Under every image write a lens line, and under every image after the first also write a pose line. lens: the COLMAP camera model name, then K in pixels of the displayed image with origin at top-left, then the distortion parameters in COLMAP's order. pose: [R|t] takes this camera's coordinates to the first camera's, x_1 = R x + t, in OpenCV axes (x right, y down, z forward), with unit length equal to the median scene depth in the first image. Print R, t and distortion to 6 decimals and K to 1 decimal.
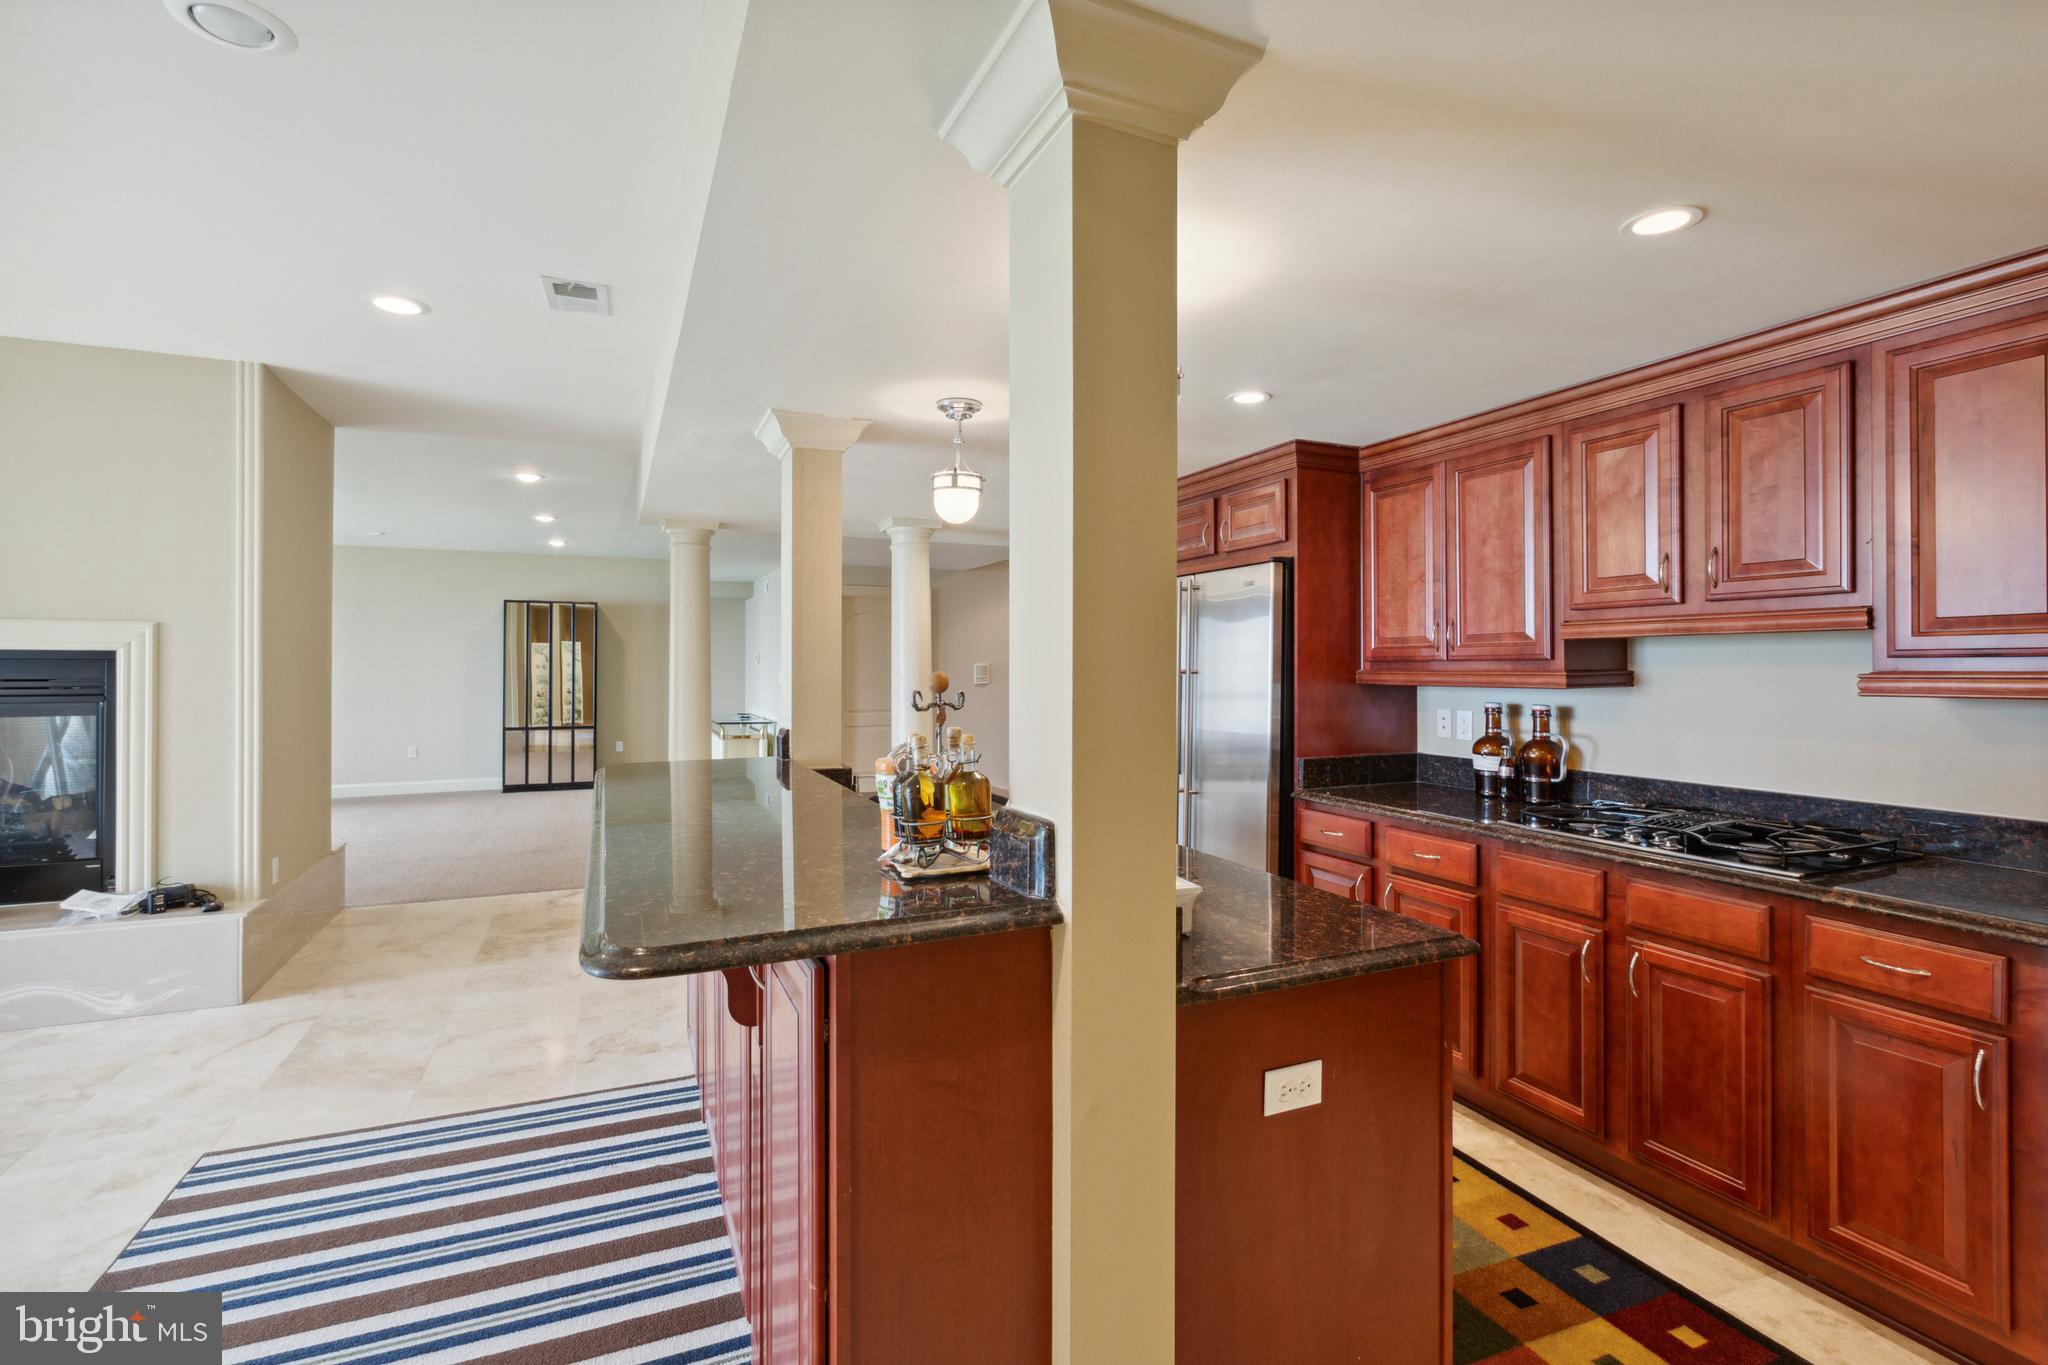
lens RADIAL K [[934.7, 0, 1033.0], [0, 934.7, 661.9], [0, 0, 1]] dist [0.005768, -0.003307]
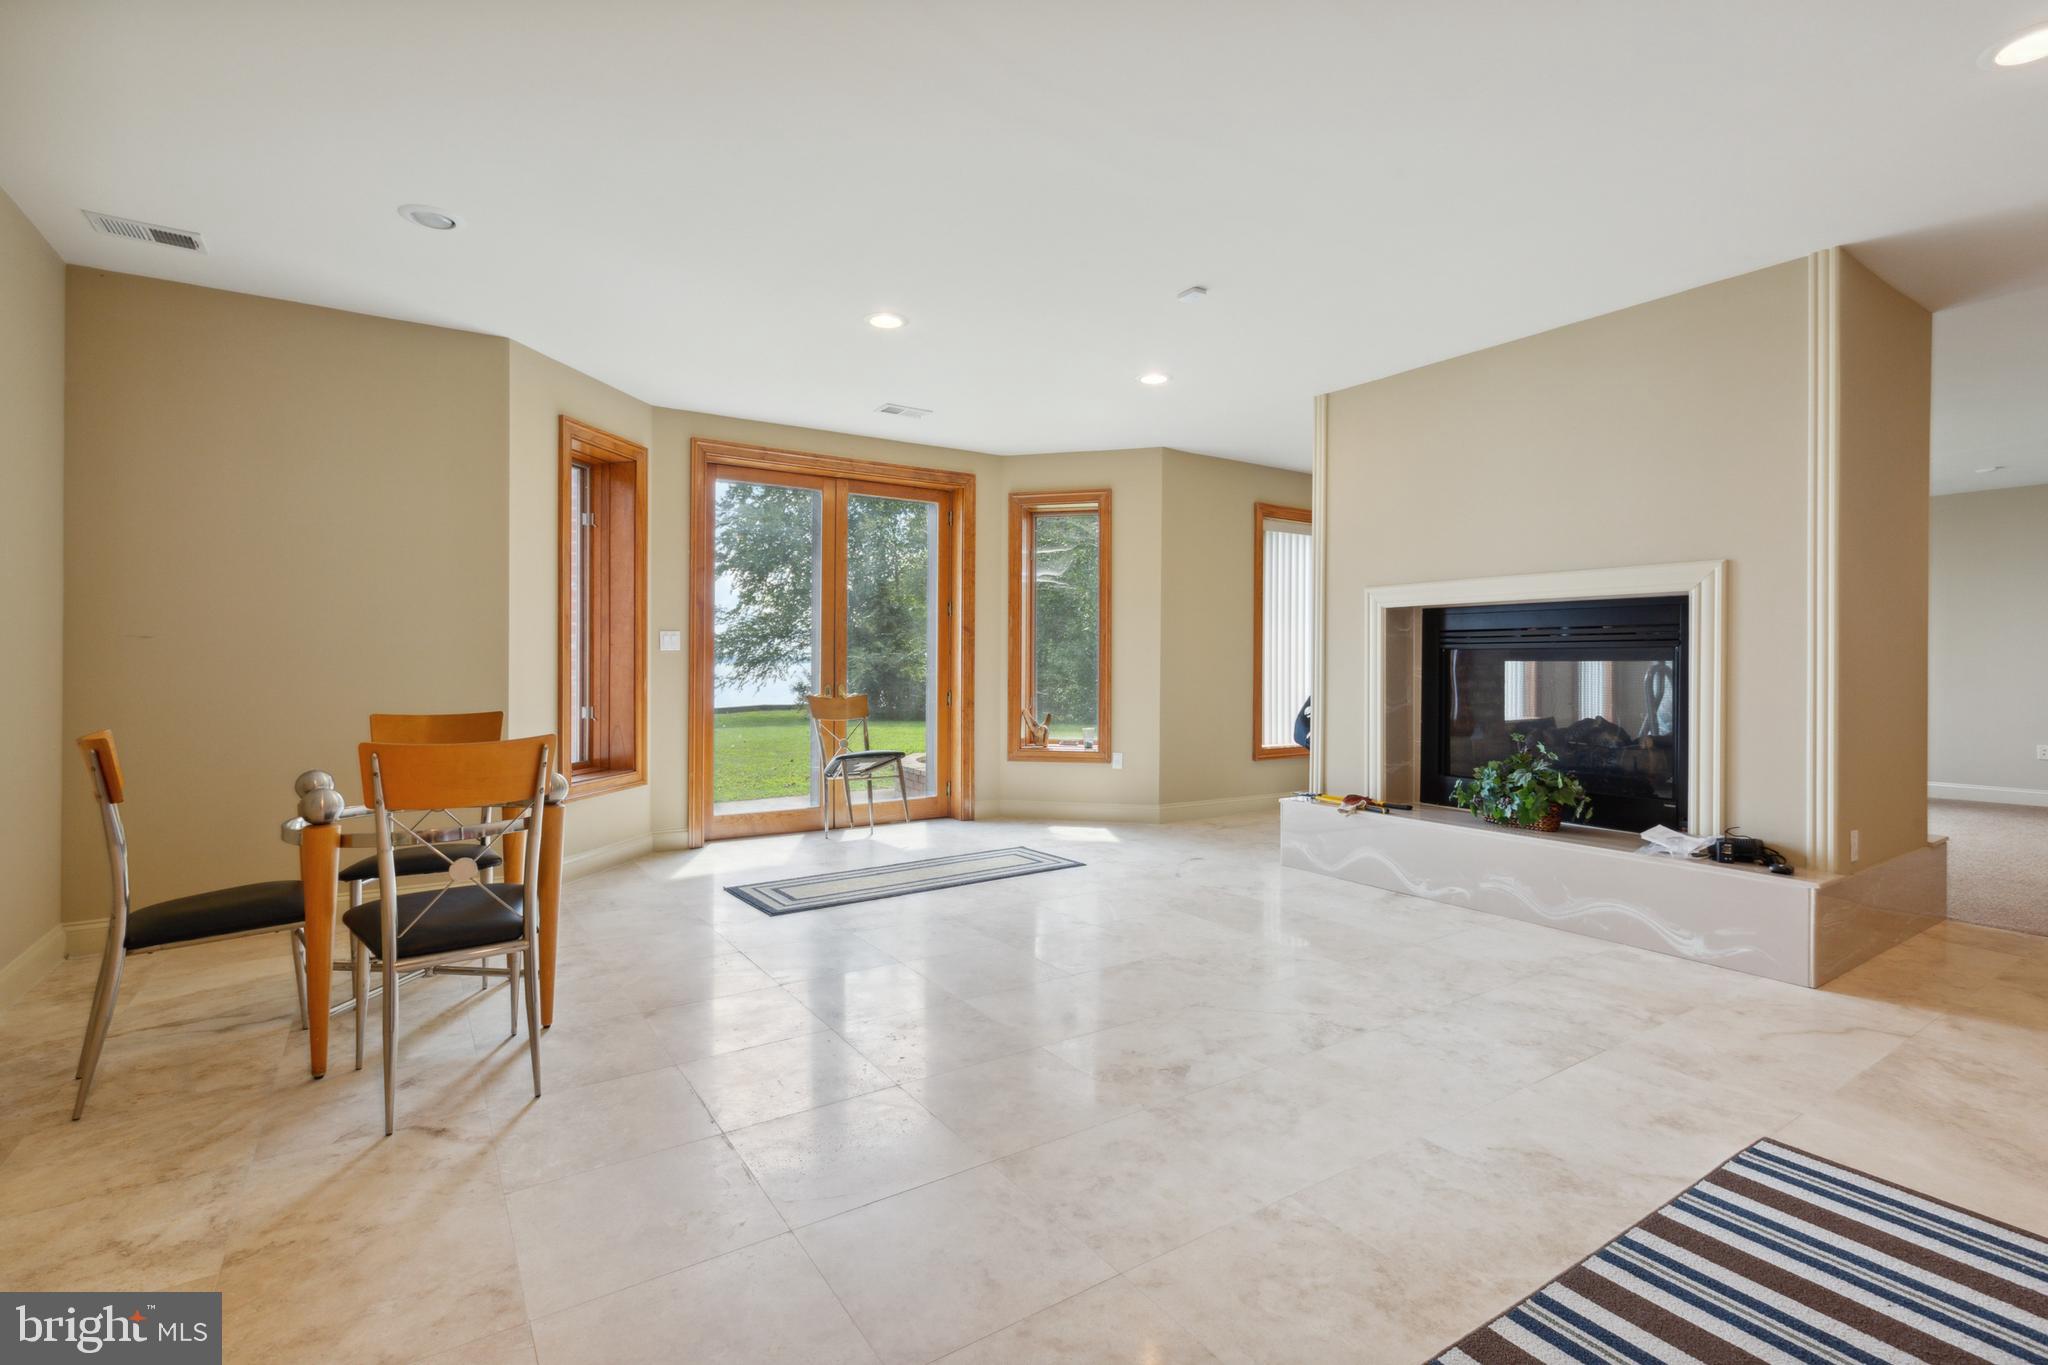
lens RADIAL K [[934.7, 0, 1021.1], [0, 934.7, 668.5], [0, 0, 1]] dist [0.005768, -0.003307]
pose [[0.159056, -0.000414, -0.987270, -0.108912], [-0.001509, 0.999999, -0.000662, 0.072563], [0.987268, 0.001596, 0.159055, 0.141600]]
